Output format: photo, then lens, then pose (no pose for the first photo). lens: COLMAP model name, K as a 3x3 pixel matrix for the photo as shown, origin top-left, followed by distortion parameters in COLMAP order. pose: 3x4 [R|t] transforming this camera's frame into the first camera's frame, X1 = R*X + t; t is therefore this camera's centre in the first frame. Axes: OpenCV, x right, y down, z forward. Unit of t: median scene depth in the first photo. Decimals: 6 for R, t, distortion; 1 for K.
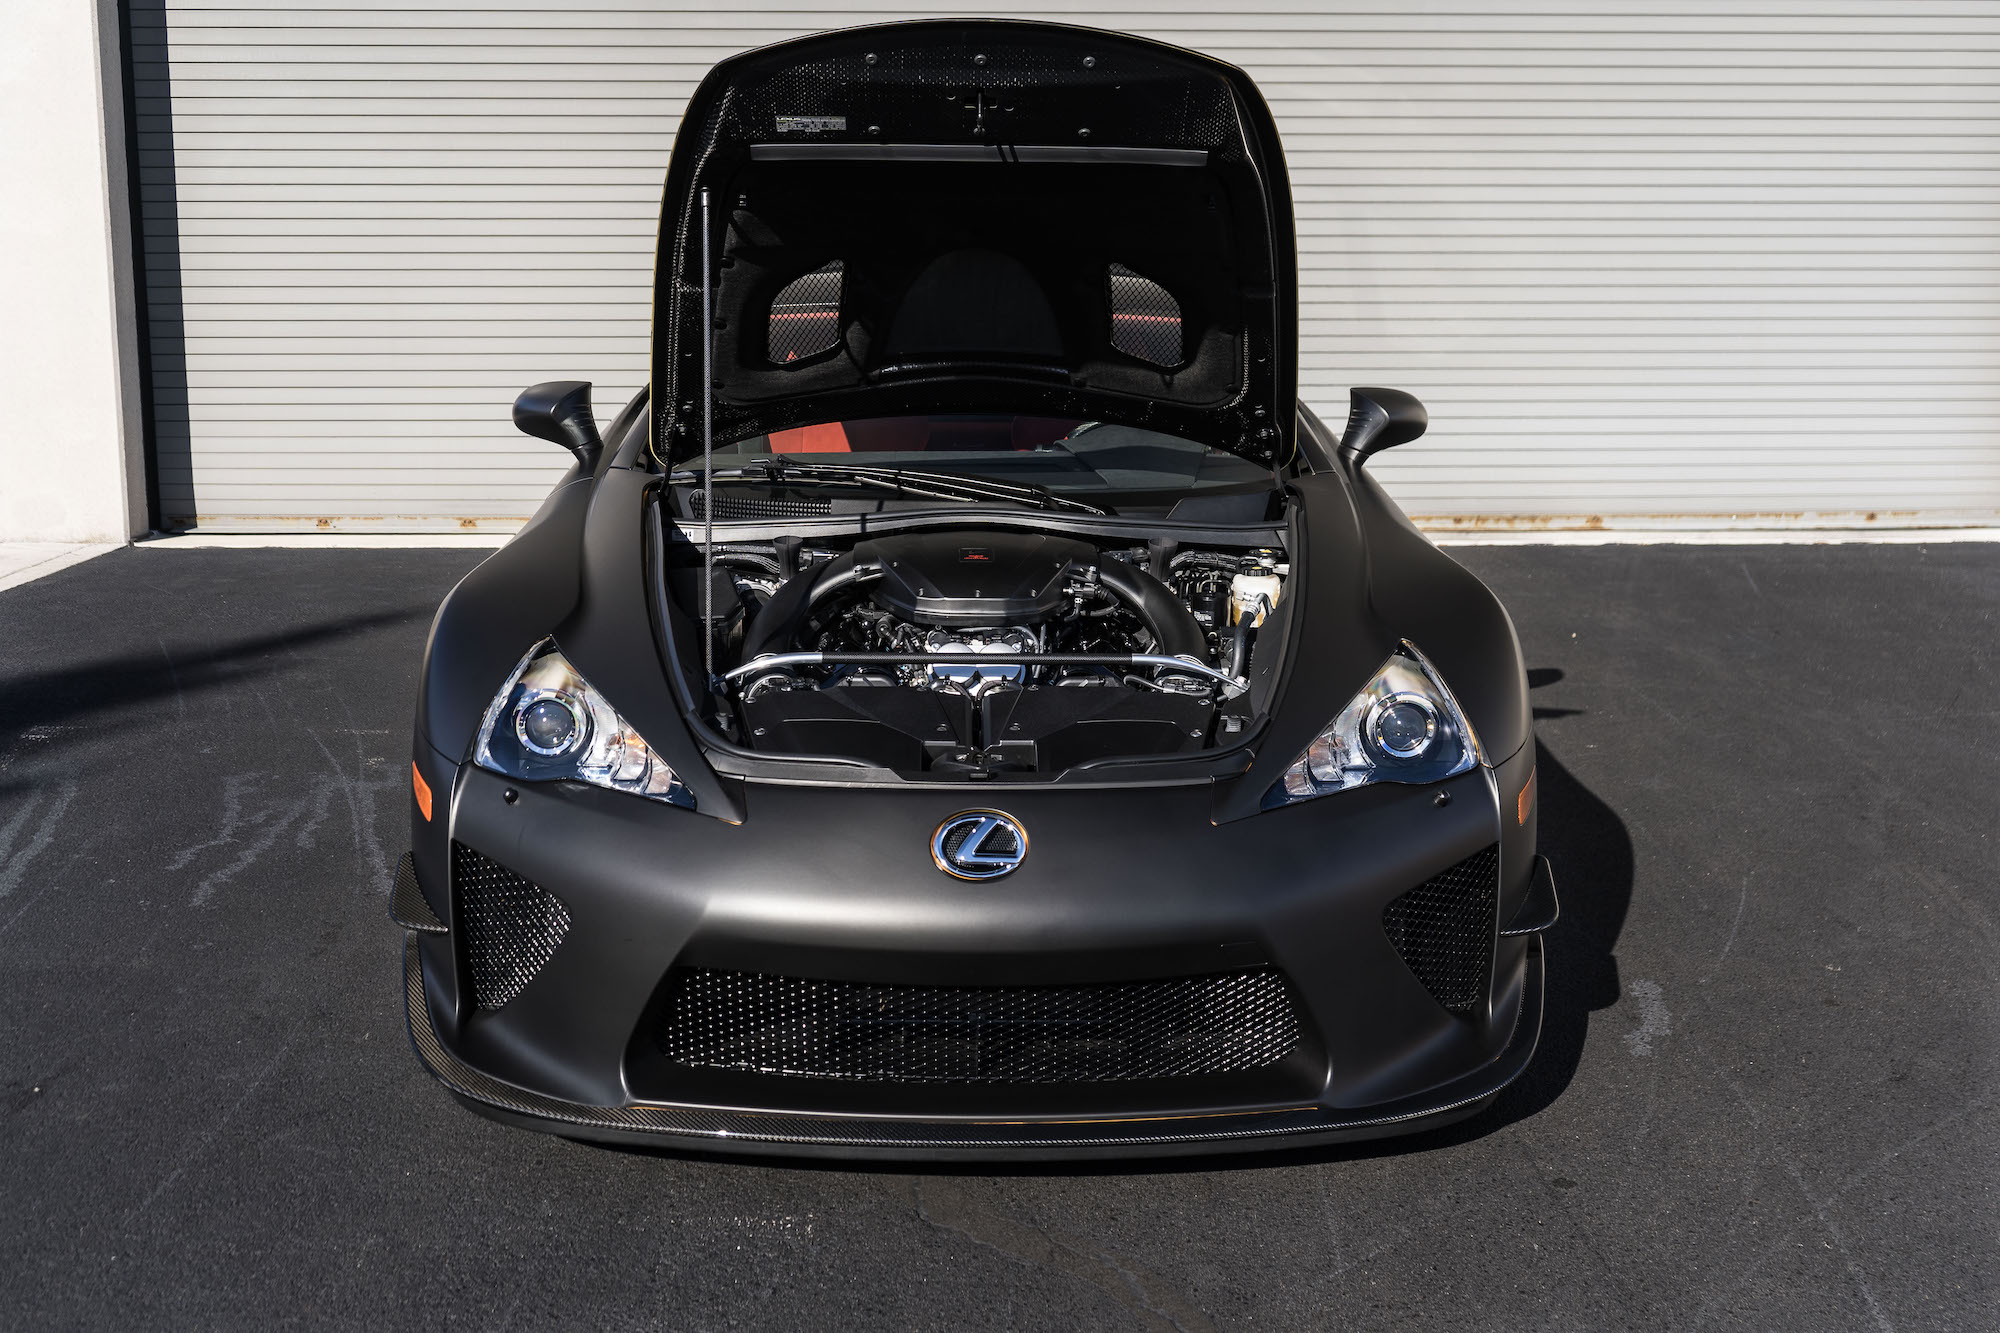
lens RADIAL K [[2384.1, 0, 1014.5], [0, 2384.1, 650.2], [0, 0, 1]] dist [-0.094186, 0.000000]
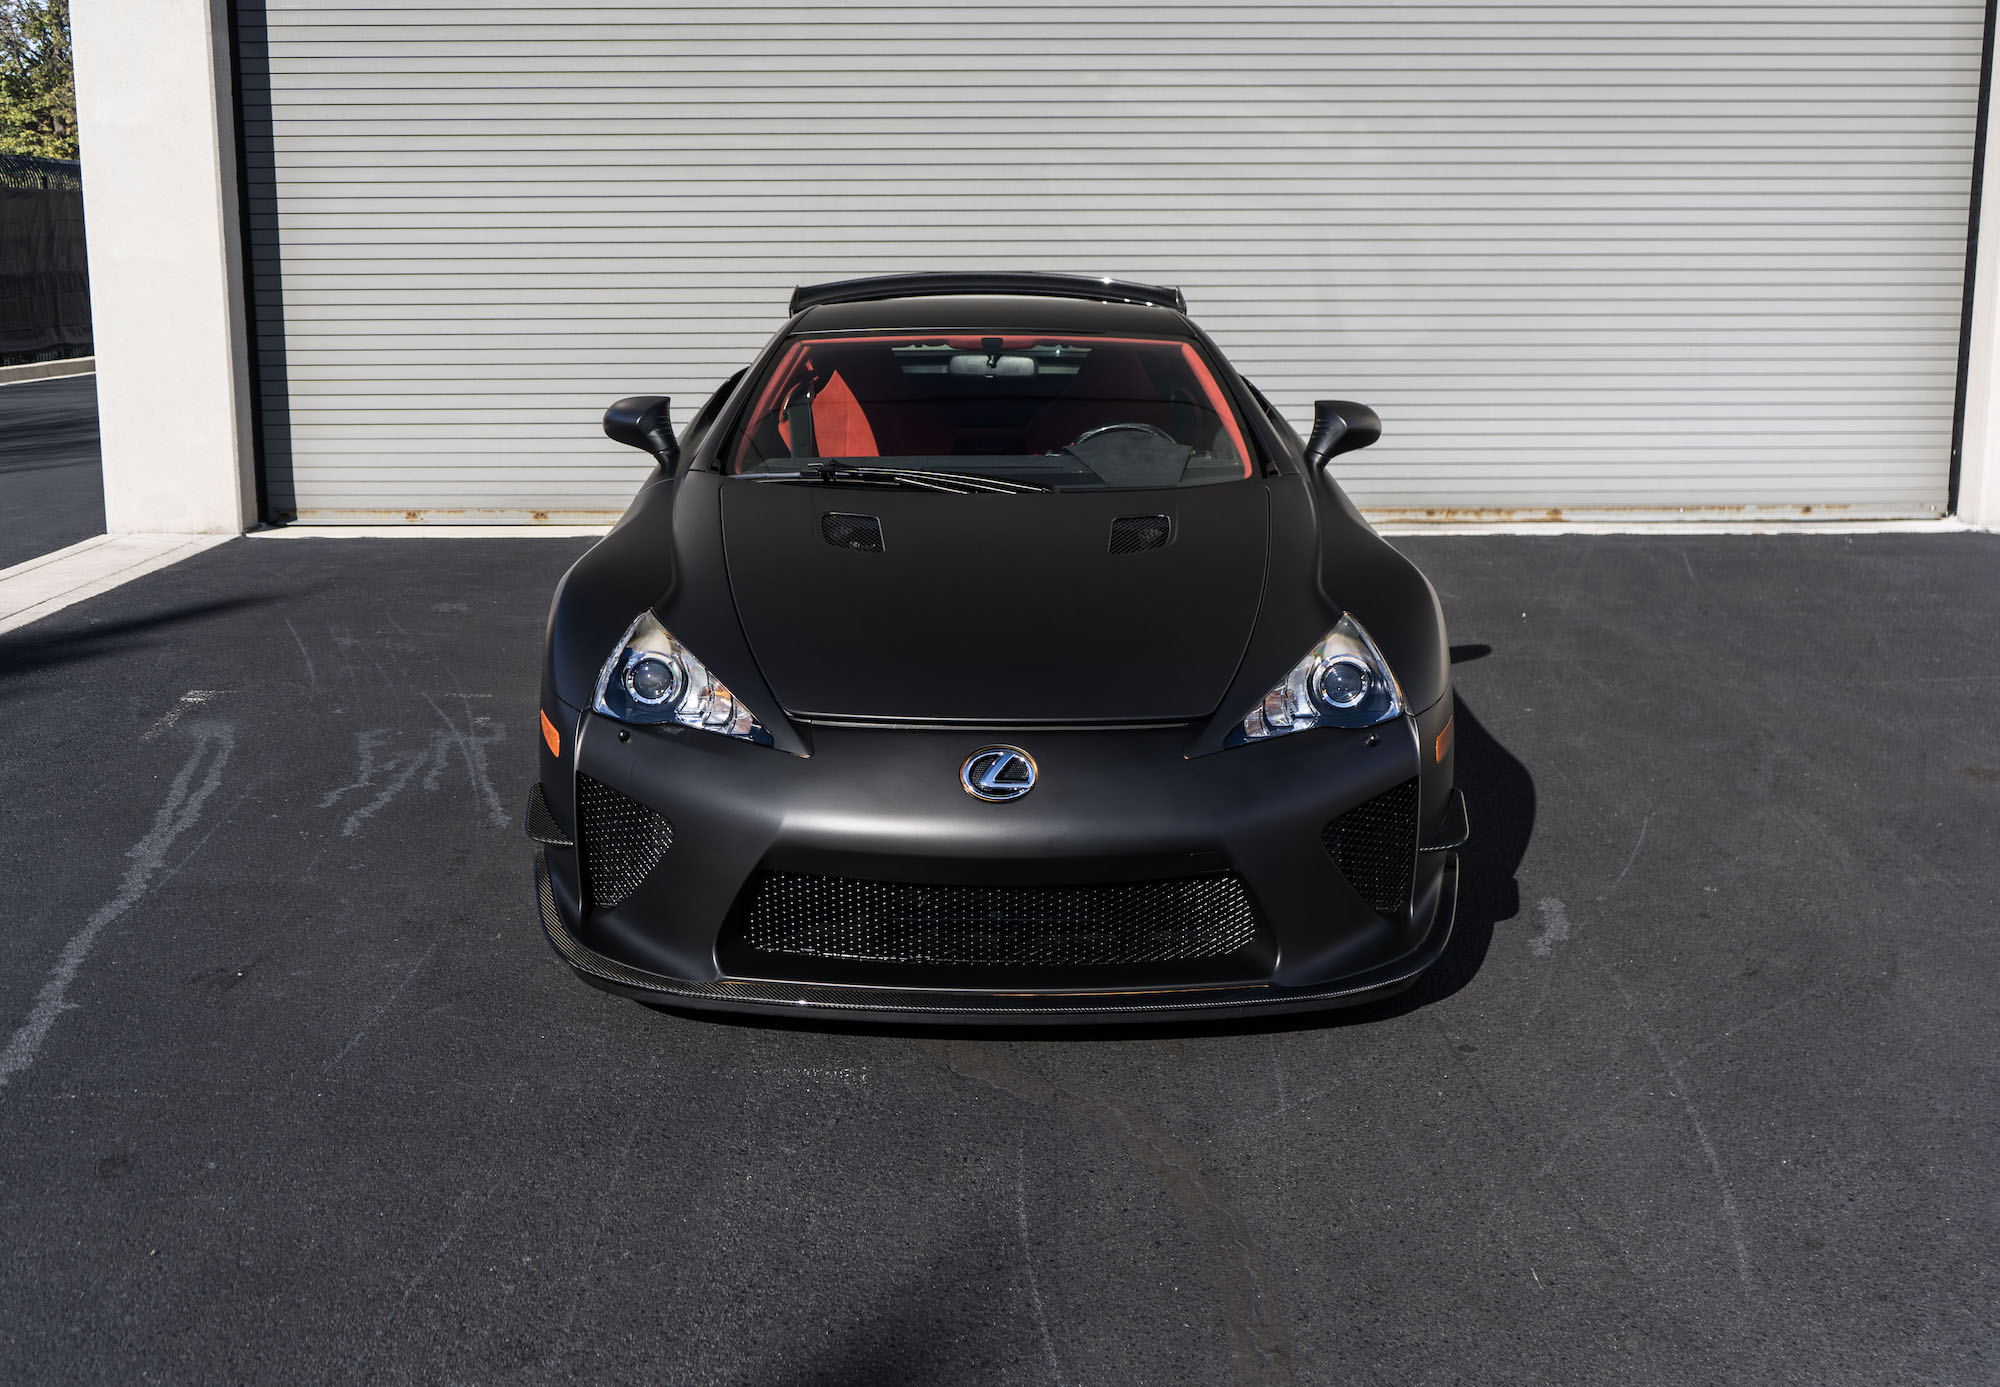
lens RADIAL K [[2197.1, 0, 982.5], [0, 2197.1, 706.5], [0, 0, 1]] dist [-0.088562, 0.000000]
pose [[0.999767, 0.001227, -0.021565, 0.001568], [-0.000495, 0.999425, 0.033905, 0.006051], [0.021594, -0.033886, 0.999192, -0.138547]]
